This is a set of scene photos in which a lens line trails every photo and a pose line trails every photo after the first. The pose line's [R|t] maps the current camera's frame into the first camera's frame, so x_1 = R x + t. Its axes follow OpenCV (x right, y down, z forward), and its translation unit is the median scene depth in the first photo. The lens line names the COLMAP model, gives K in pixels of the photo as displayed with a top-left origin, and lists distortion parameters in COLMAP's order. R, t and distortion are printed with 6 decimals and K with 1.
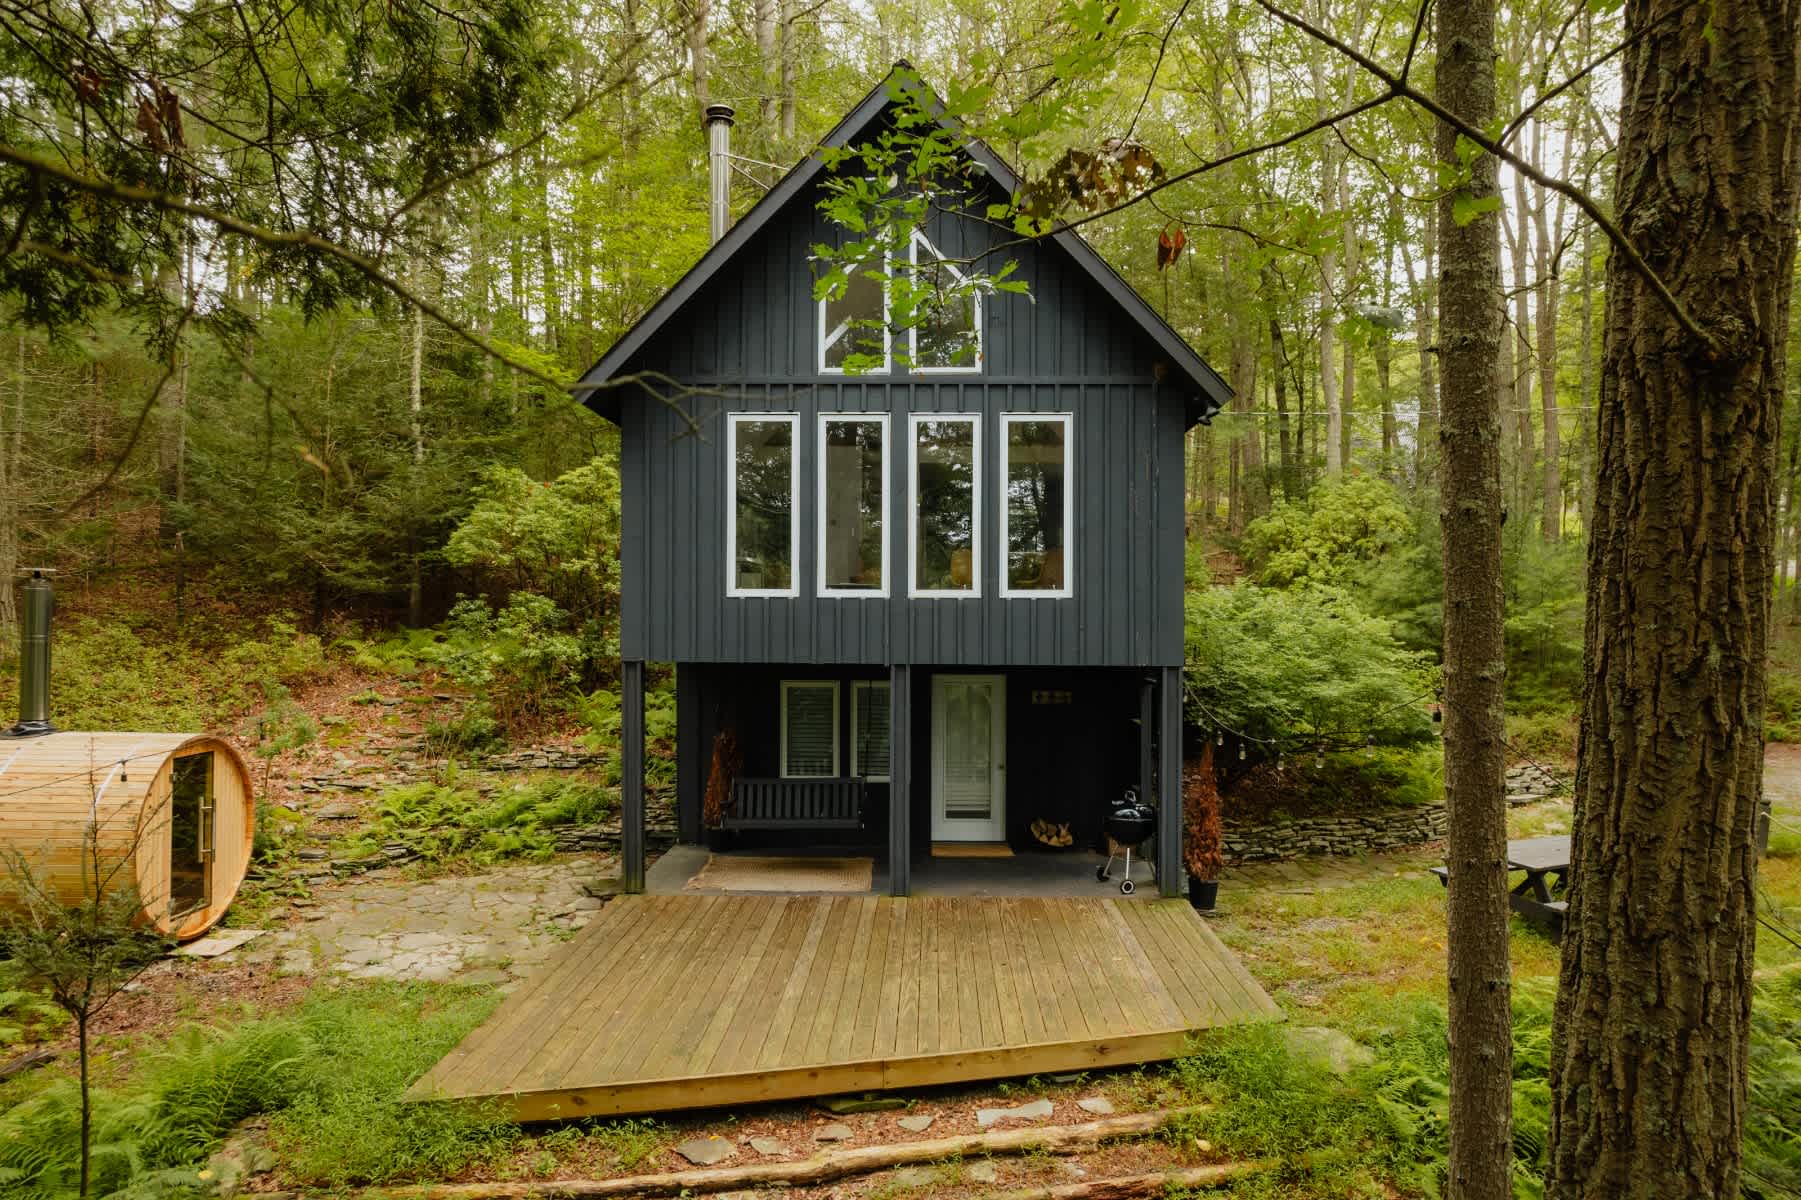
lens RADIAL K [[1509.8, 0, 900.5], [0, 1509.8, 600.0], [0, 0, 1]] dist [0.006283, 0.002183]
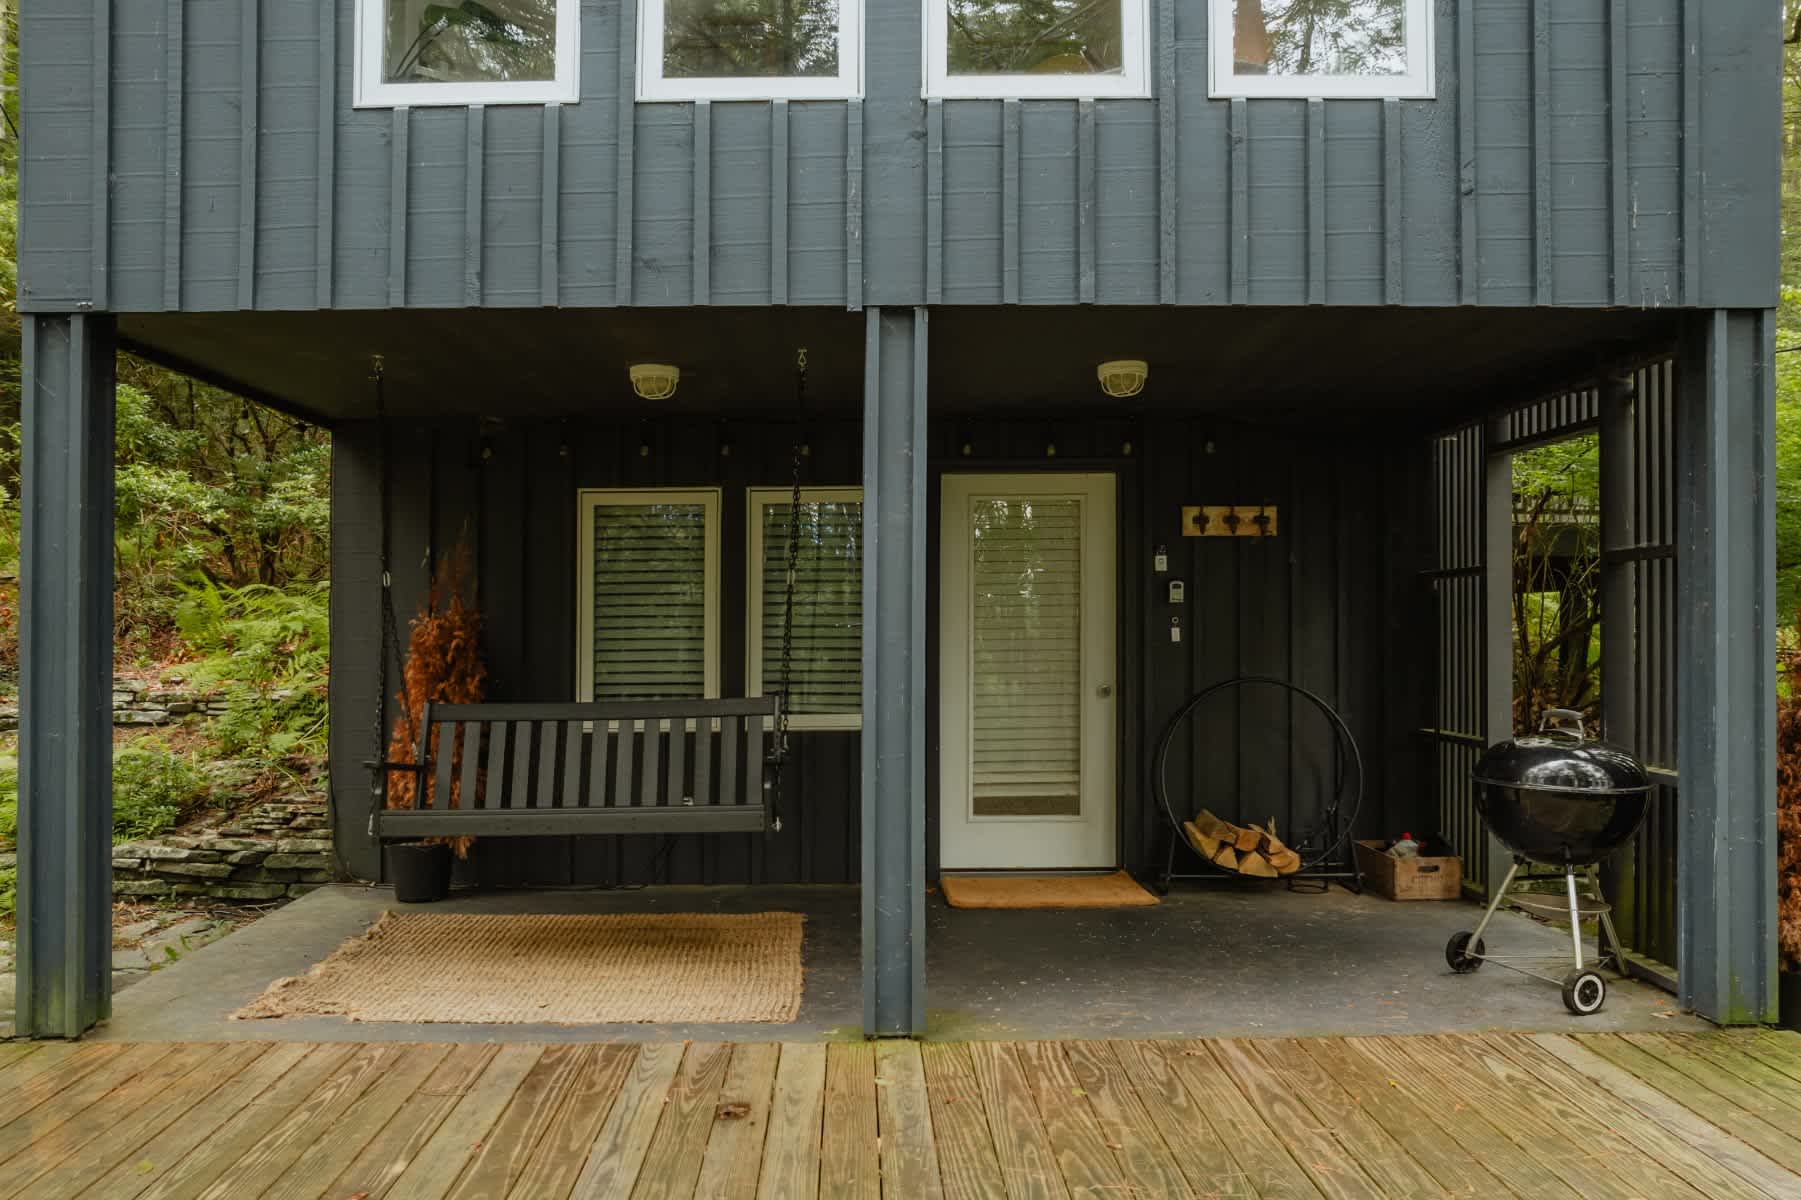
lens RADIAL K [[1509.8, 0, 900.5], [0, 1509.8, 600.0], [0, 0, 1]] dist [0.006283, 0.002183]
pose [[0.998381, -0.001365, 0.056871, -0.015169], [0.002852, 0.999656, -0.026083, 0.099453], [-0.056816, 0.026203, 0.998041, 0.601783]]
